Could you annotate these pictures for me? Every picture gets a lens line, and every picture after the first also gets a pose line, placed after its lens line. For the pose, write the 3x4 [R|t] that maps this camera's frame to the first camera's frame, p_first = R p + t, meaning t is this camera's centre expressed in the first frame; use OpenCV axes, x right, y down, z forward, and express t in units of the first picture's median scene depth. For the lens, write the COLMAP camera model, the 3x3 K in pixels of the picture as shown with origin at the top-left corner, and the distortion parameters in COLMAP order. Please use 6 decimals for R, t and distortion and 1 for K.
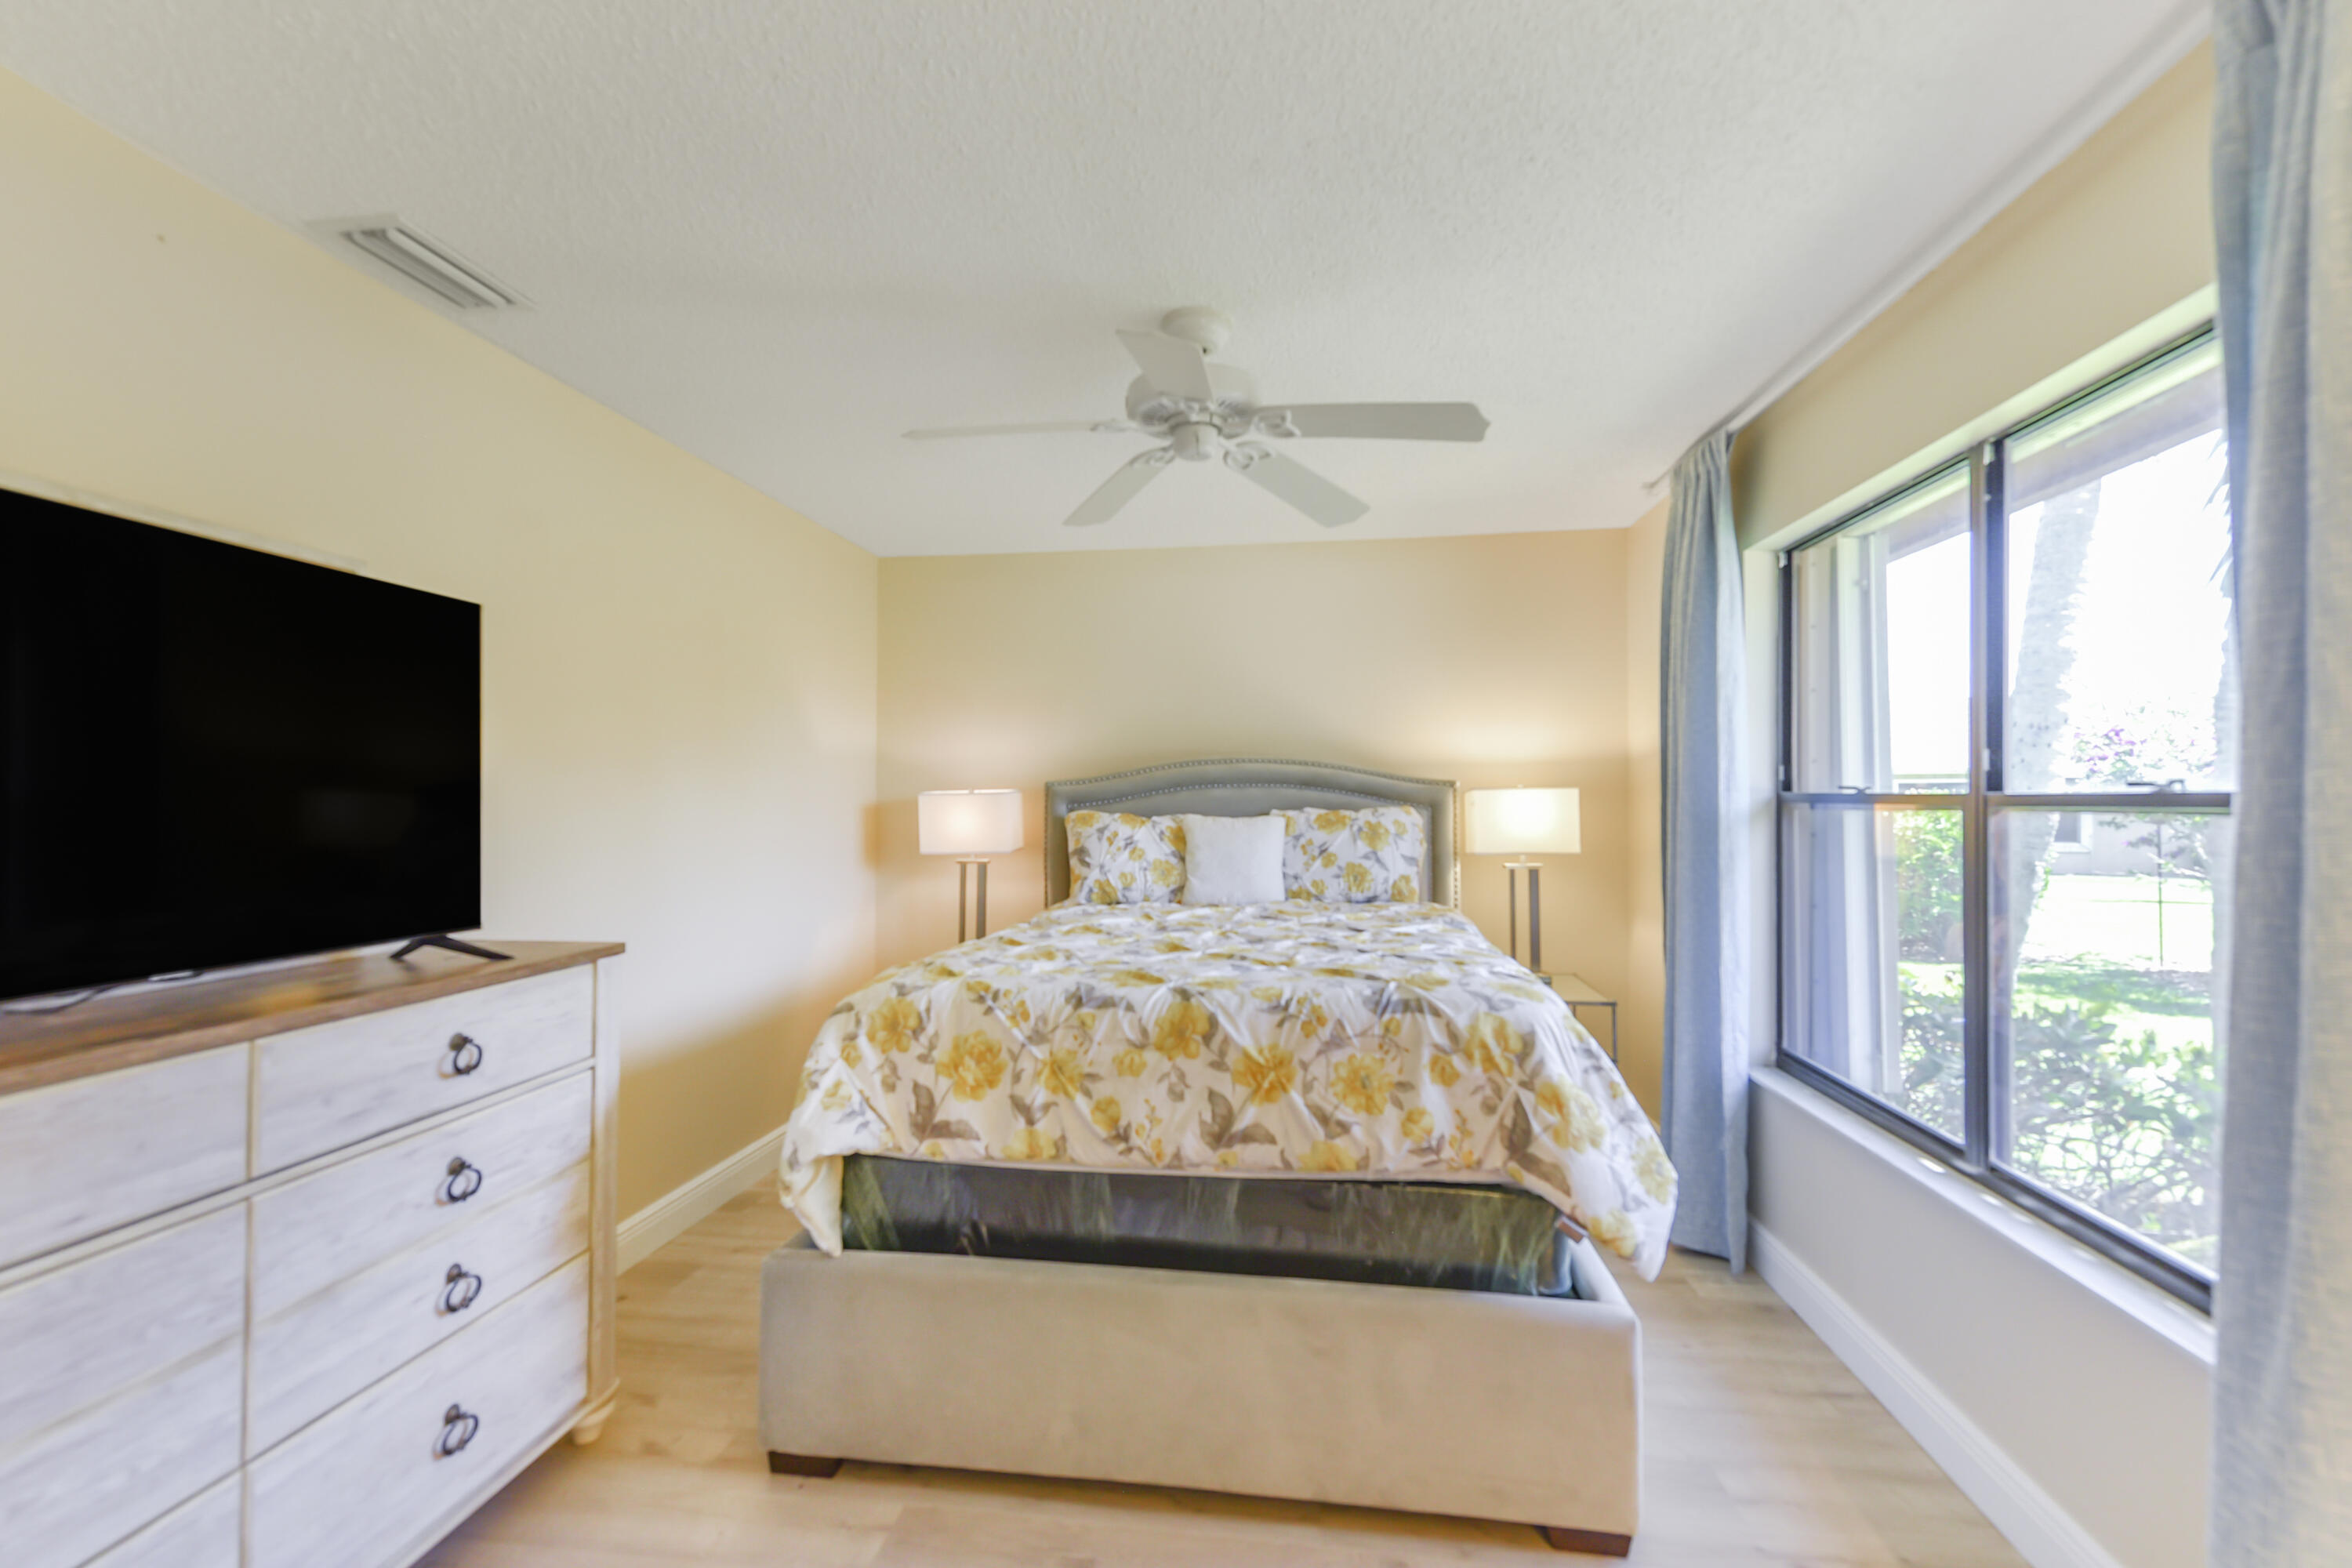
lens RADIAL K [[1033.5, 0, 1162.1], [0, 1033.5, 770.1], [0, 0, 1]] dist [0.018417, -0.000710]
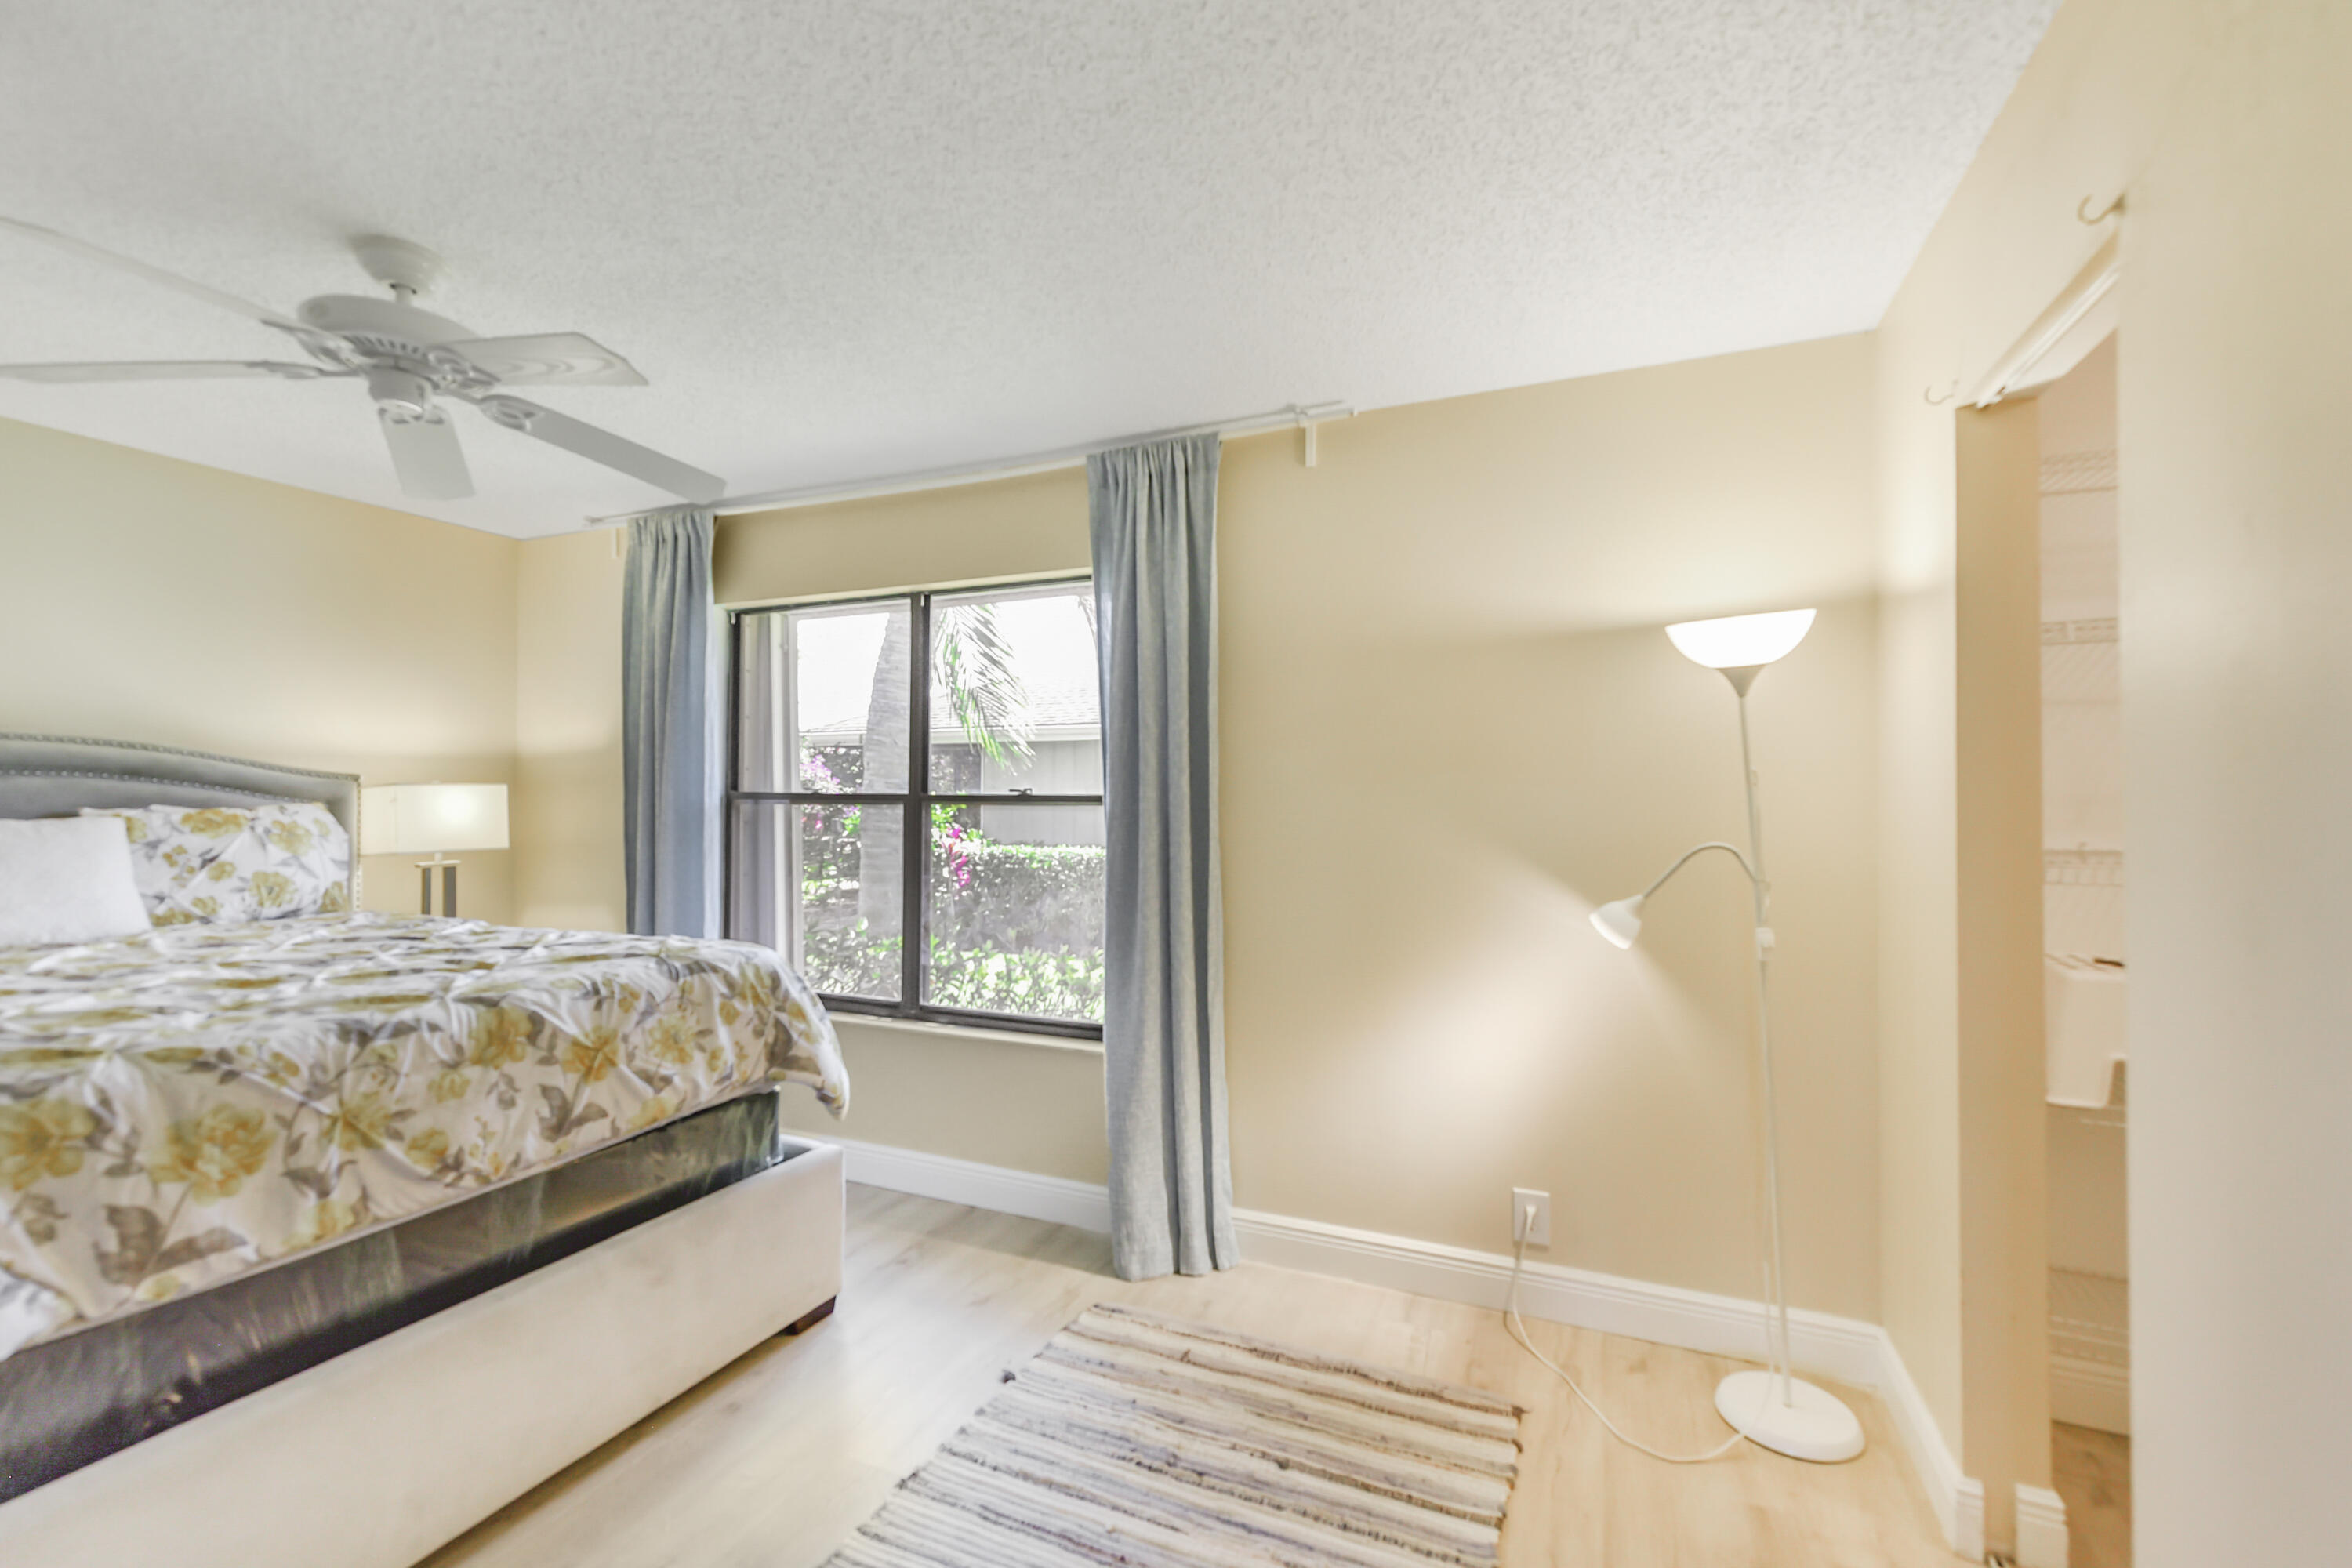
lens RADIAL K [[983.6, 0, 1180.1], [0, 983.6, 781.4], [0, 0, 1]] dist [0.012795, -0.005898]
pose [[0.256975, 0.019757, 0.966216, -0.705956], [-0.031163, 0.999440, -0.012149, 0.007896], [-0.965915, -0.026988, 0.257447, 0.166765]]
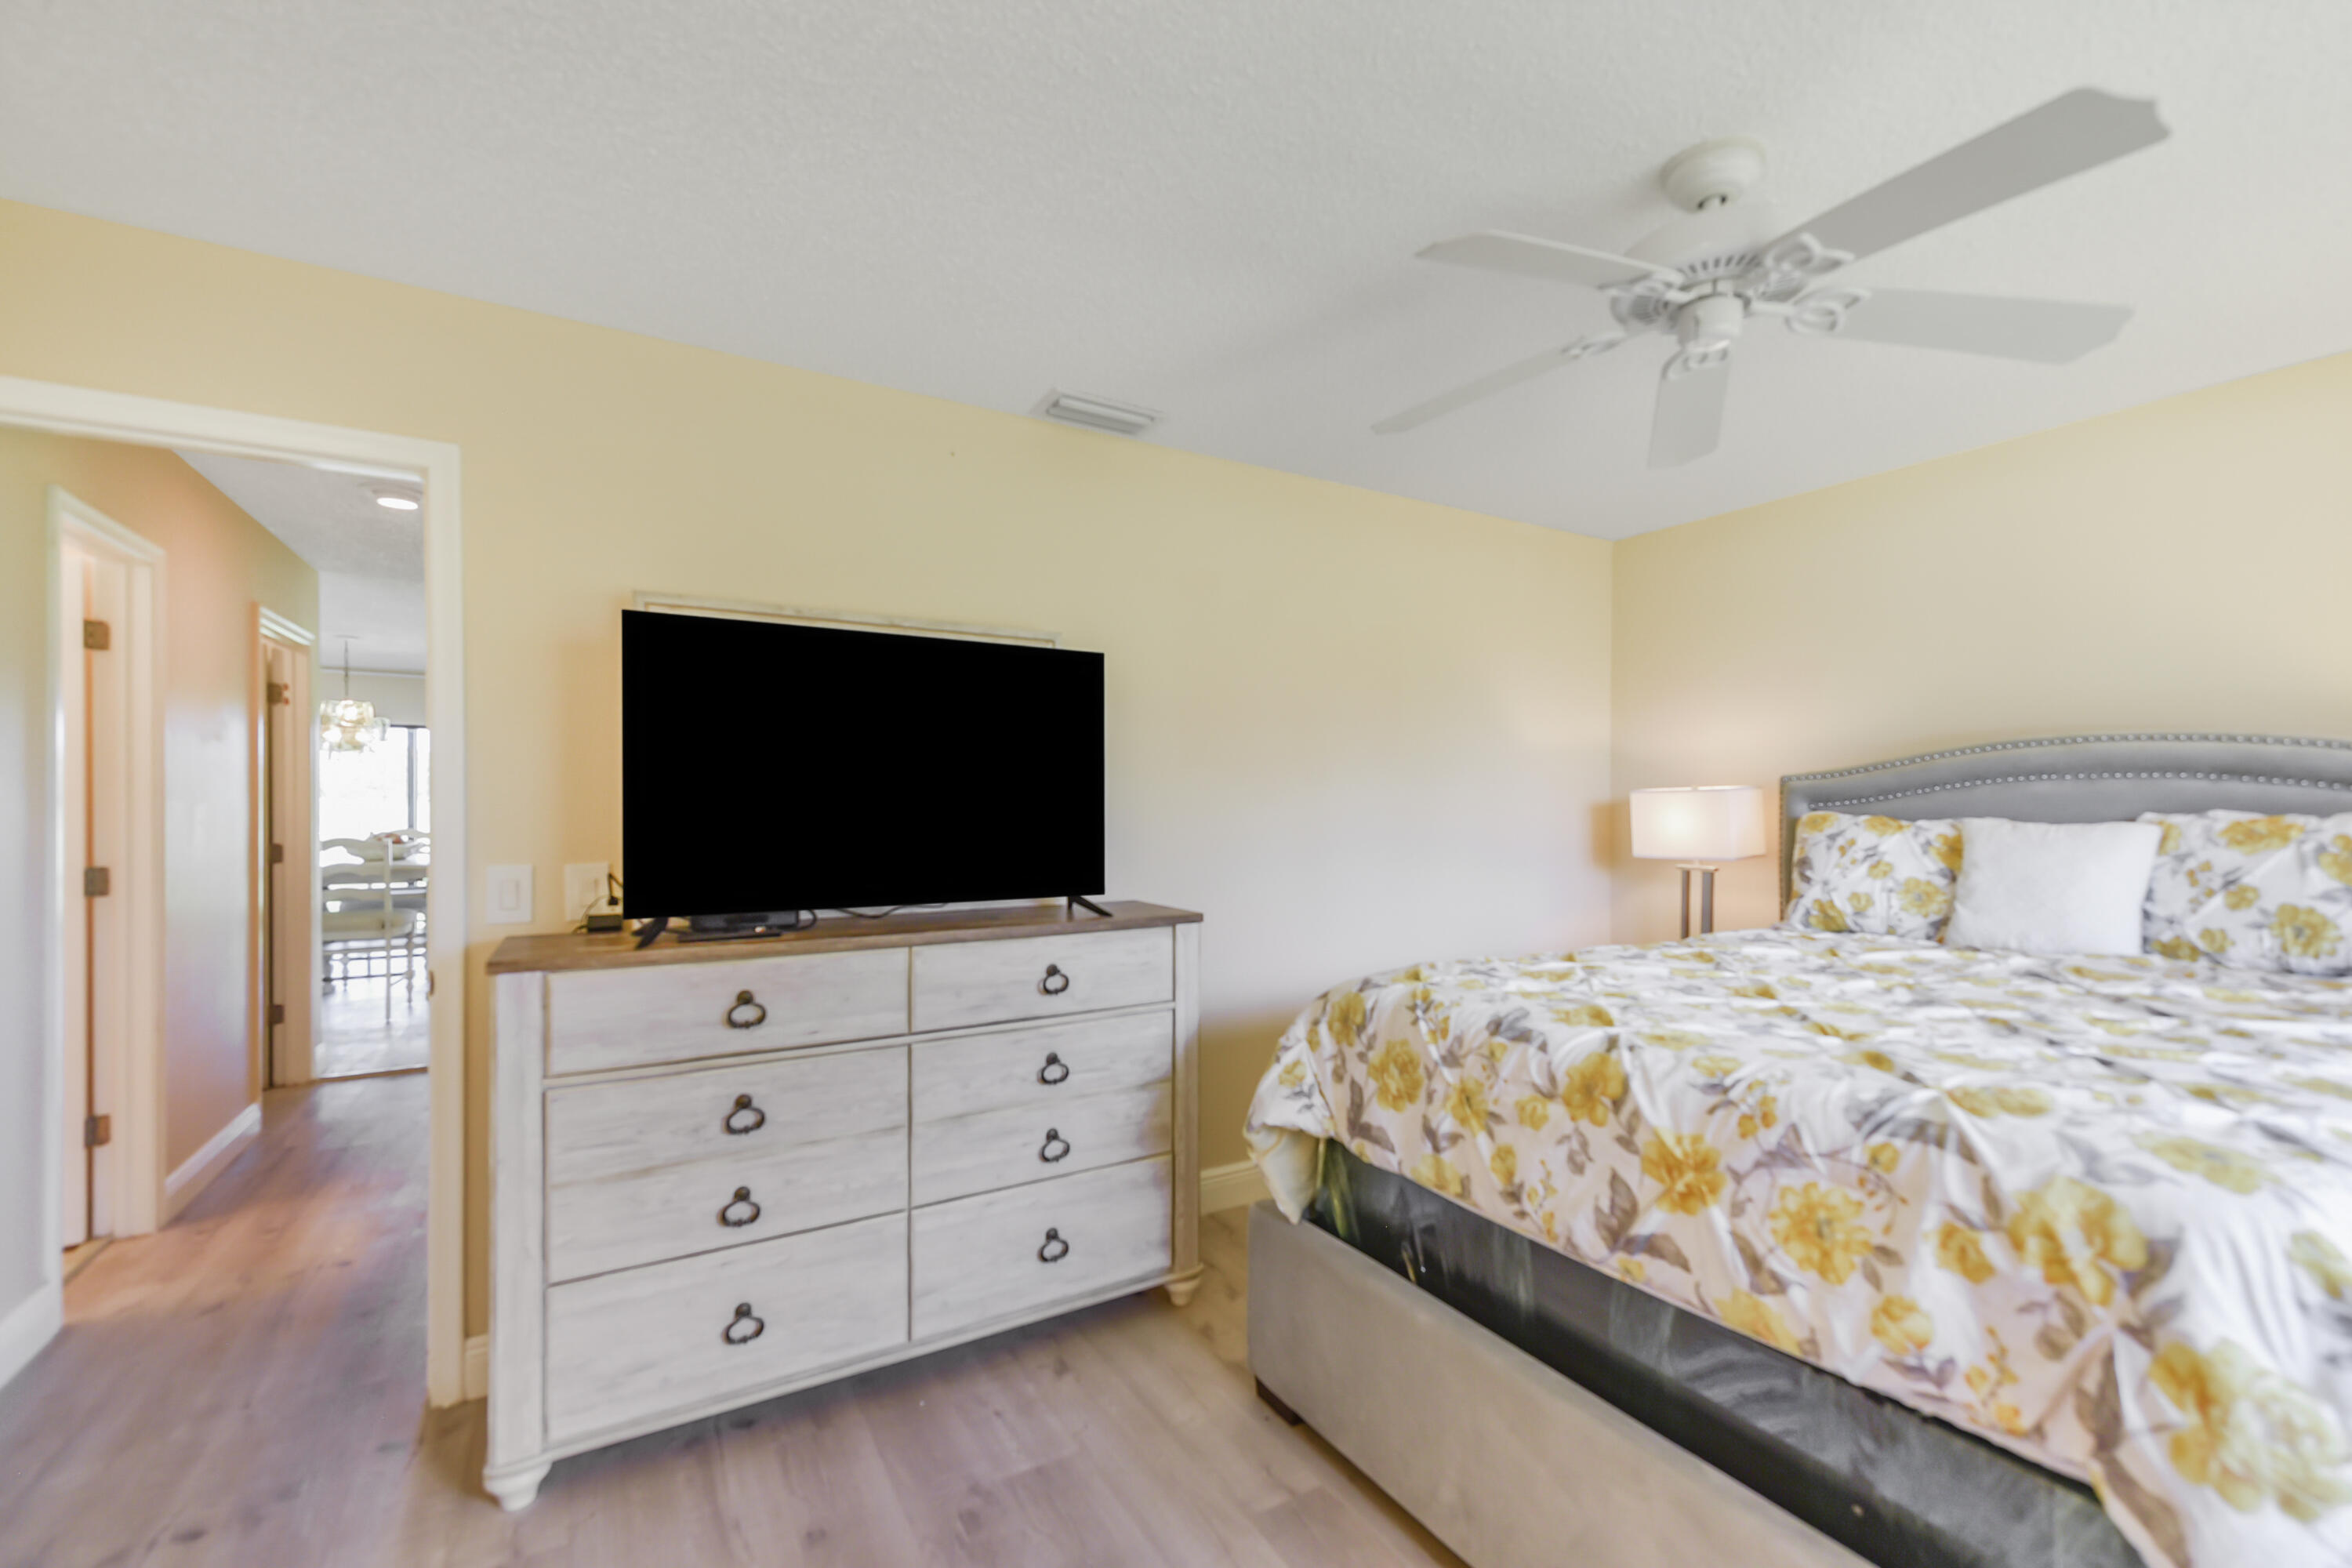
lens RADIAL K [[983.6, 0, 1180.1], [0, 983.6, 781.4], [0, 0, 1]] dist [0.012795, -0.005898]
pose [[0.622873, -0.012576, -0.782222, 0.417006], [0.021927, 0.999759, 0.001387, 0.008755], [0.782016, -0.018015, 0.622998, 0.285522]]
